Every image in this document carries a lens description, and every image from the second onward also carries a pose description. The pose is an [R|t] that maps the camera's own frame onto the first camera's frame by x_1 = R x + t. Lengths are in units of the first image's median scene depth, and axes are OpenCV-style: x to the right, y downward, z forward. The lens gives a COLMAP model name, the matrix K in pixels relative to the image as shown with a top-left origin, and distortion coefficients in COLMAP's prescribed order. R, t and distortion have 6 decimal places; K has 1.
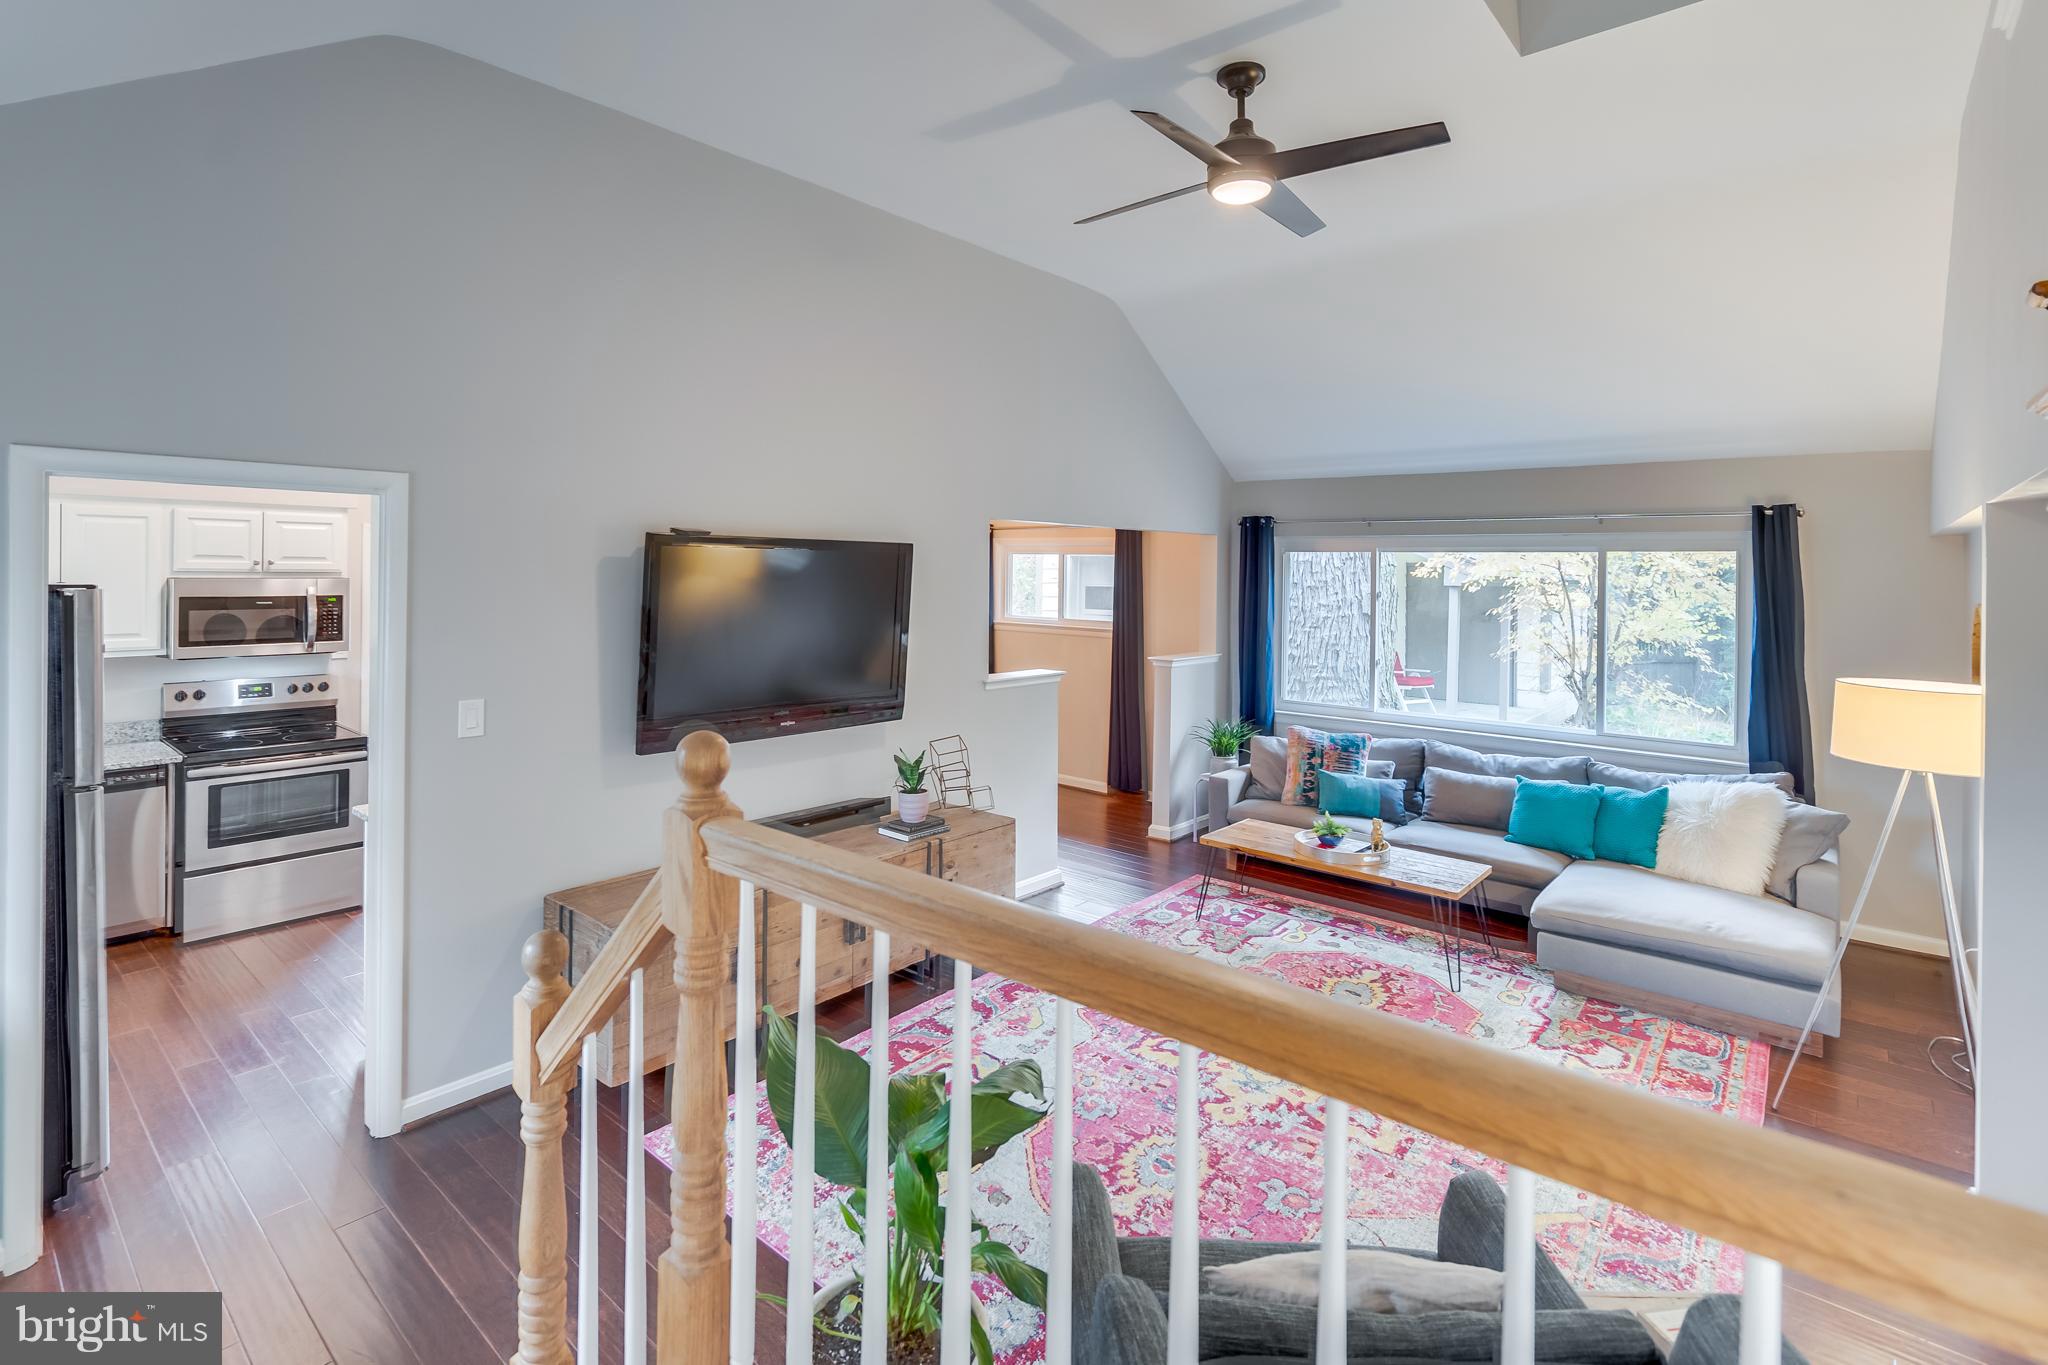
lens RADIAL K [[975.5, 0, 1013.9], [0, 975.5, 570.4], [0, 0, 1]] dist [-0.003128, -0.000636]
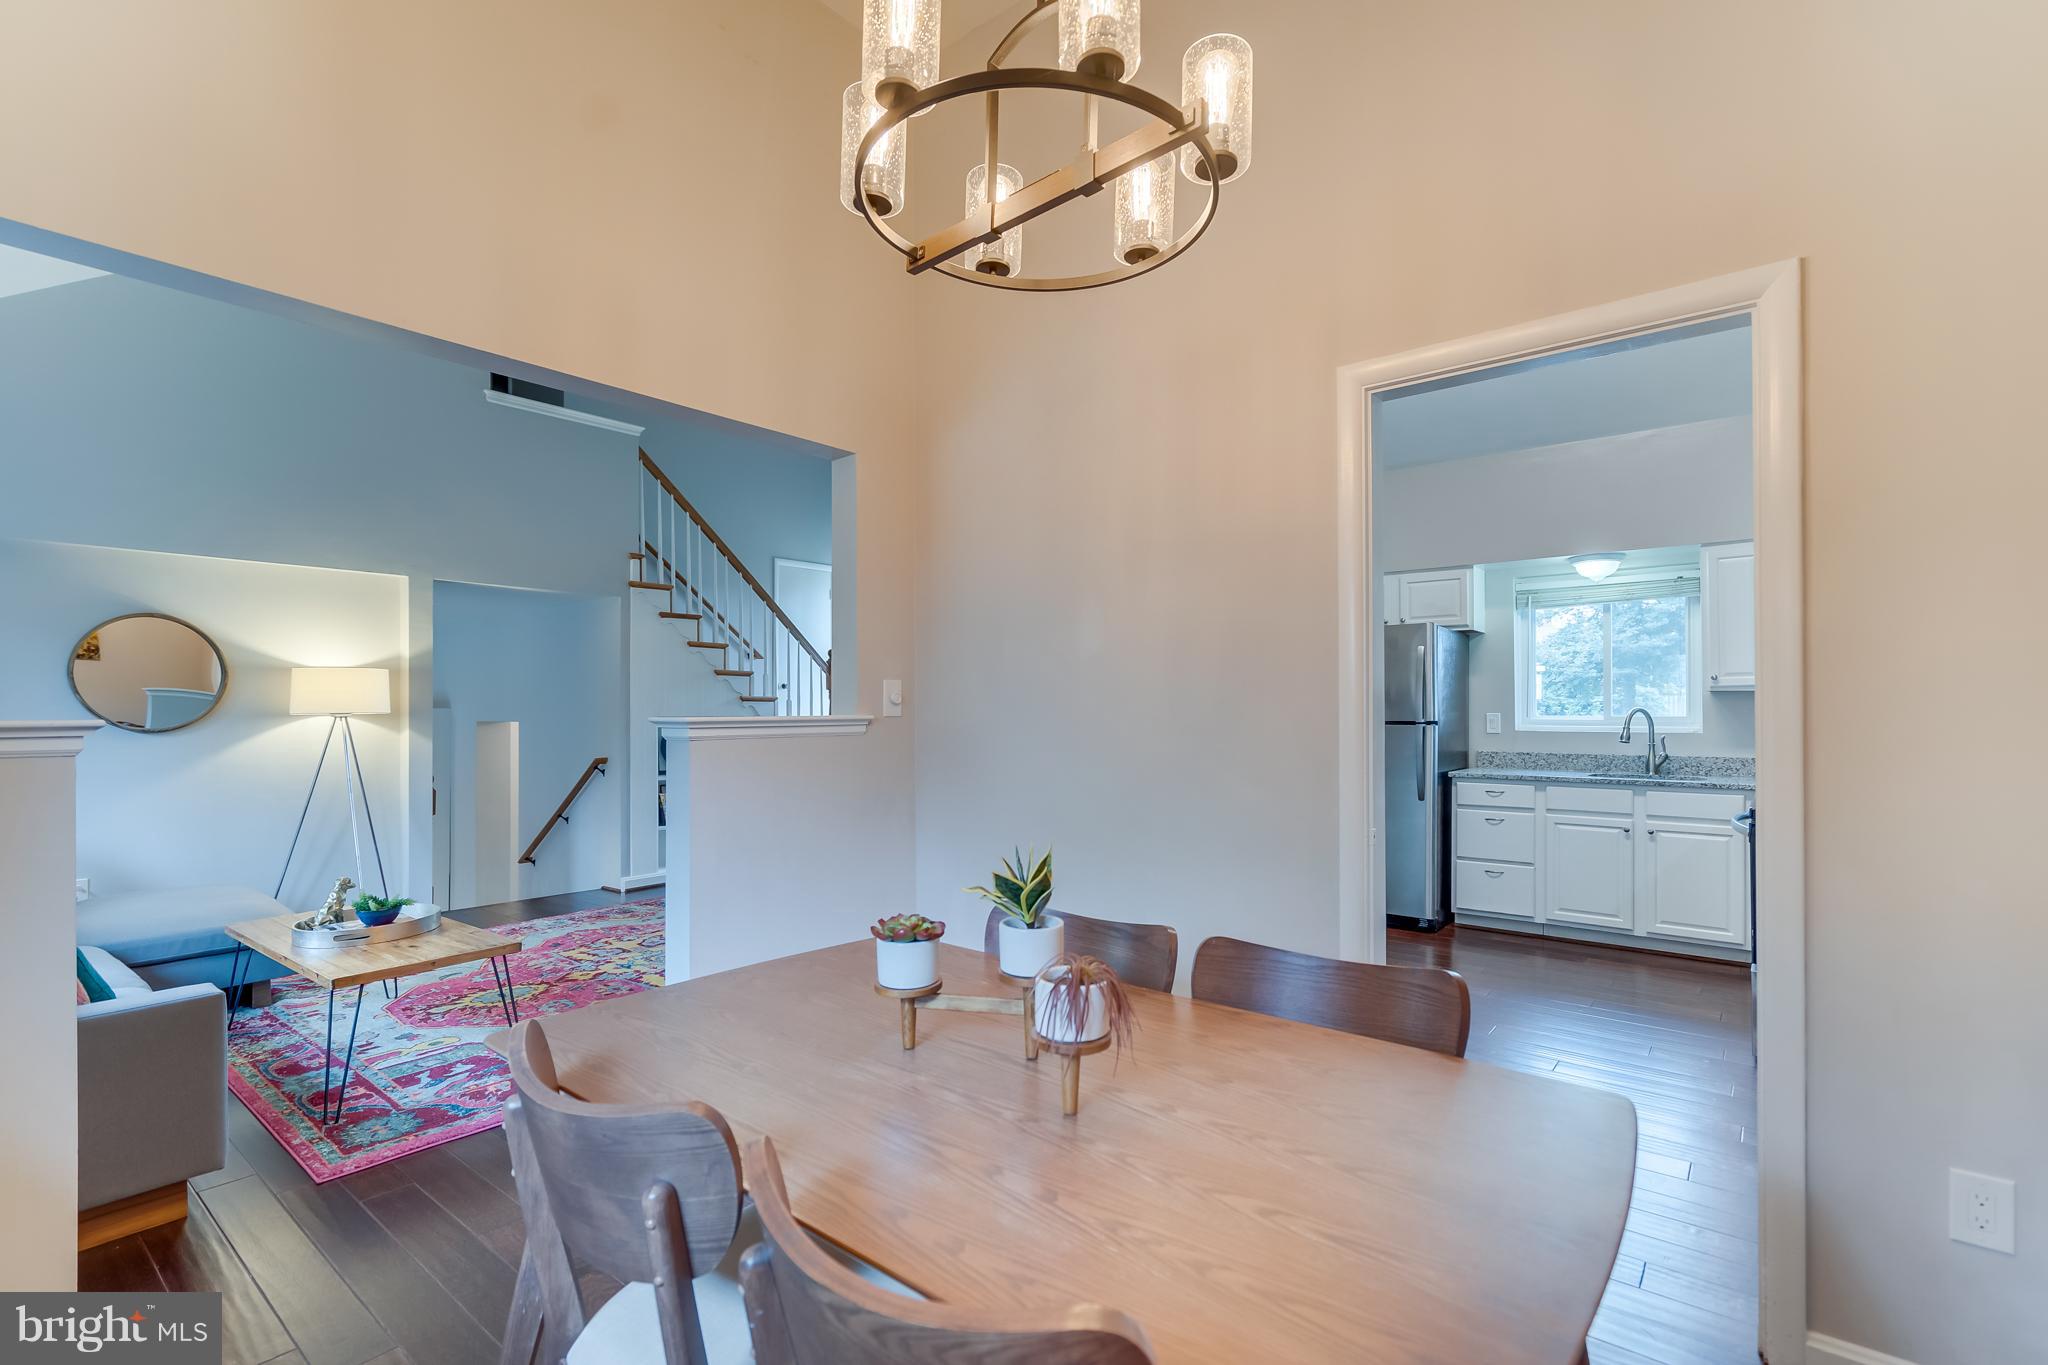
lens RADIAL K [[935.3, 0, 1029.3], [0, 935.3, 698.6], [0, 0, 1]] dist [-0.012086, 0.000193]
pose [[-0.999320, -0.011725, -0.034955, -0.138798], [-0.011335, 0.999872, -0.011327, 0.110849], [0.035083, -0.010923, -0.999325, 1.699012]]
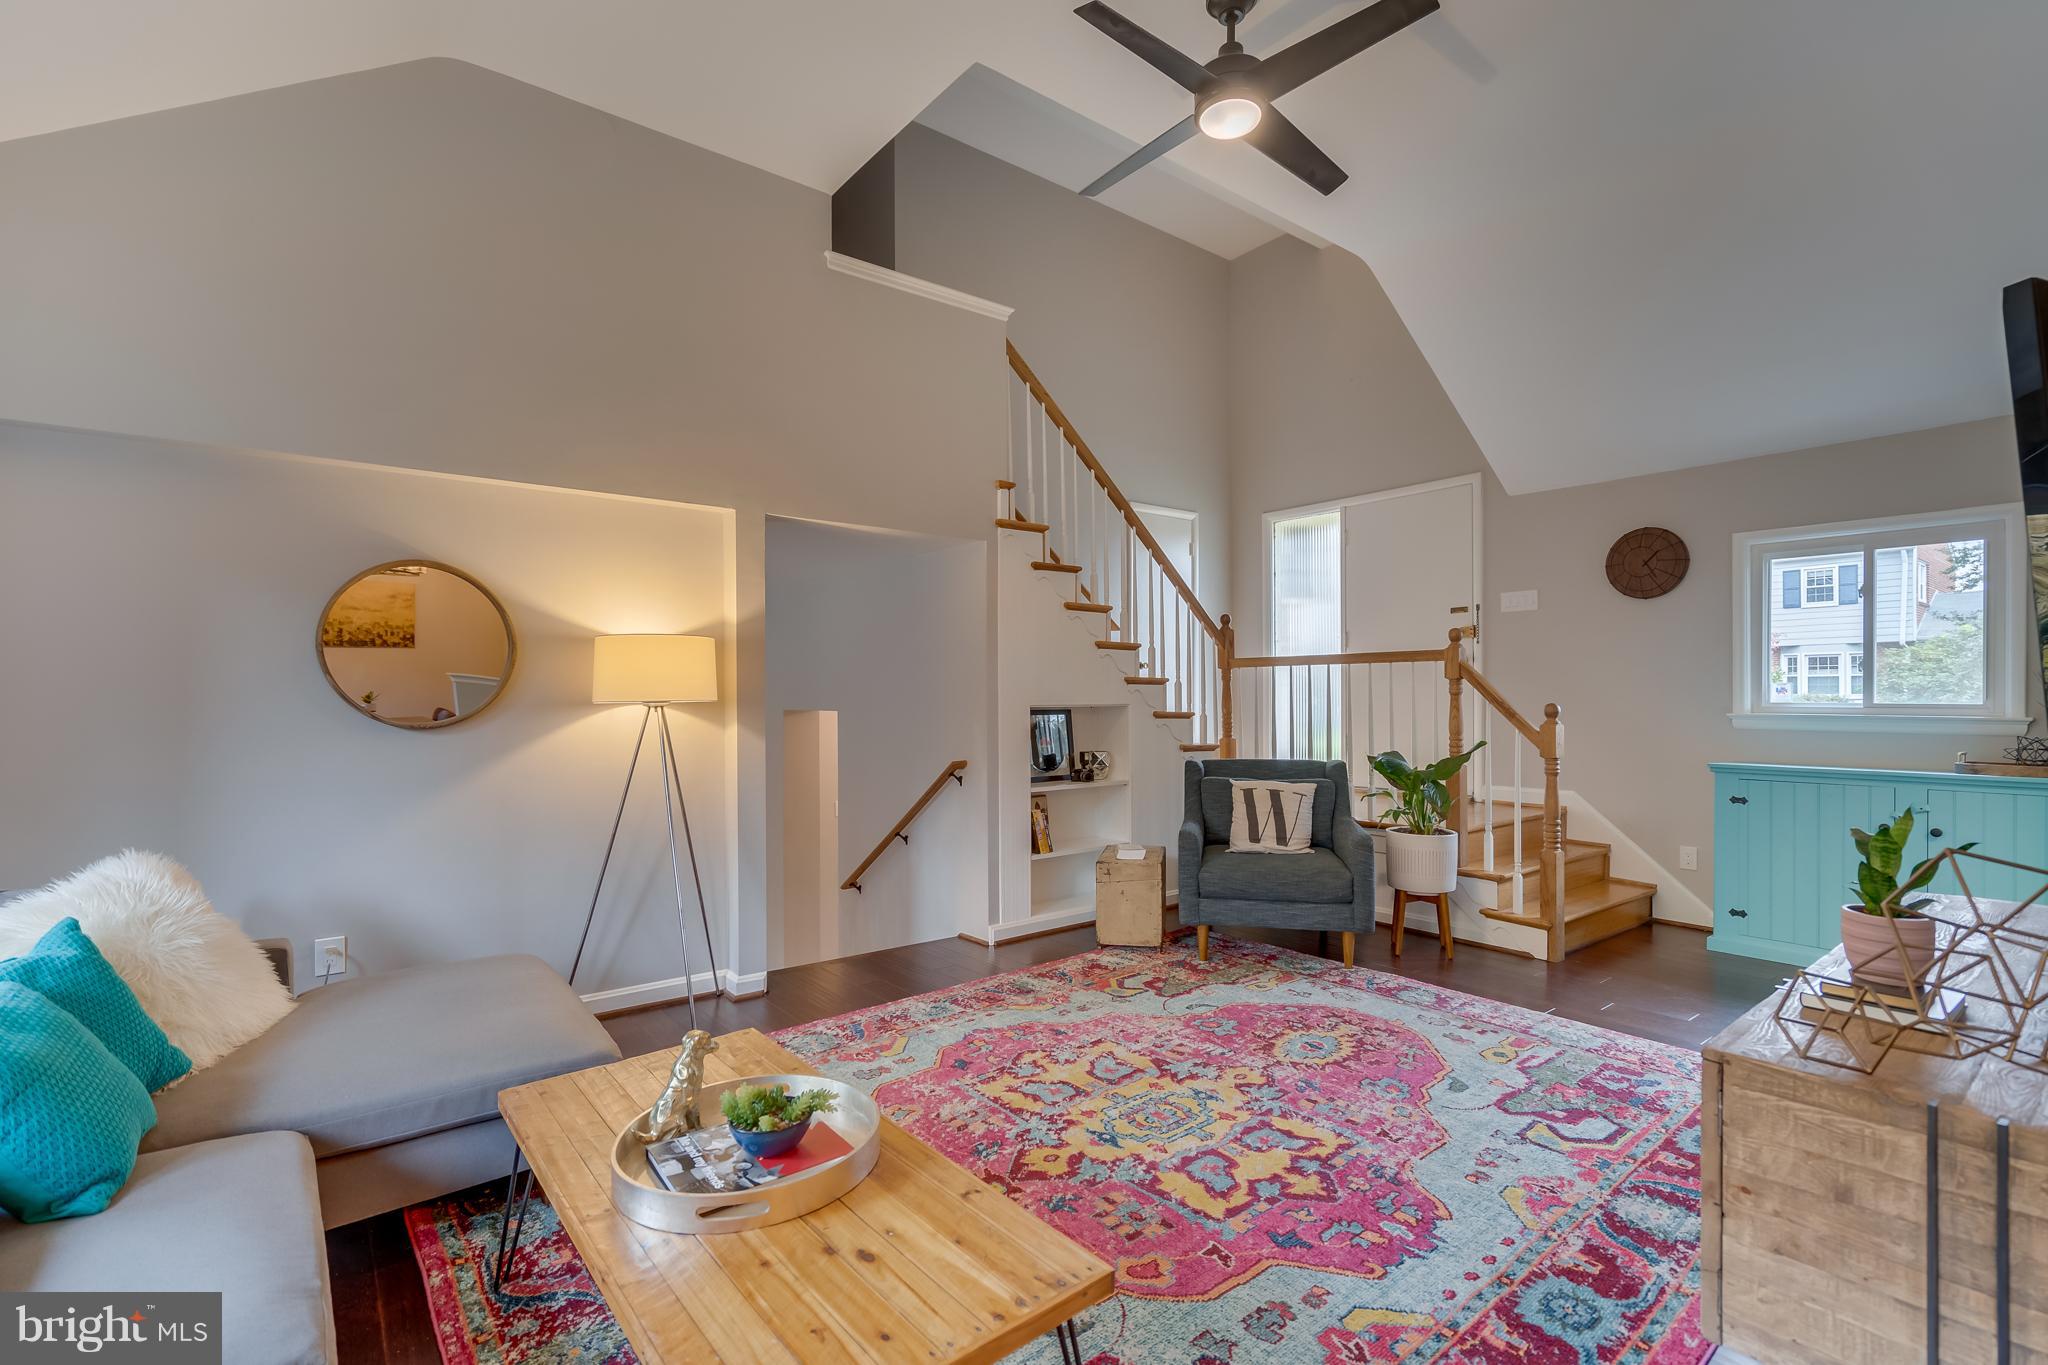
lens RADIAL K [[921.8, 0, 1020.8], [0, 921.8, 693.9], [0, 0, 1]] dist [-0.003454, -0.000092]
pose [[-0.980809, -0.008018, 0.194807, 0.171975], [-0.008365, 0.999965, -0.000956, 0.116775], [-0.194793, -0.002567, -0.980841, 1.287631]]
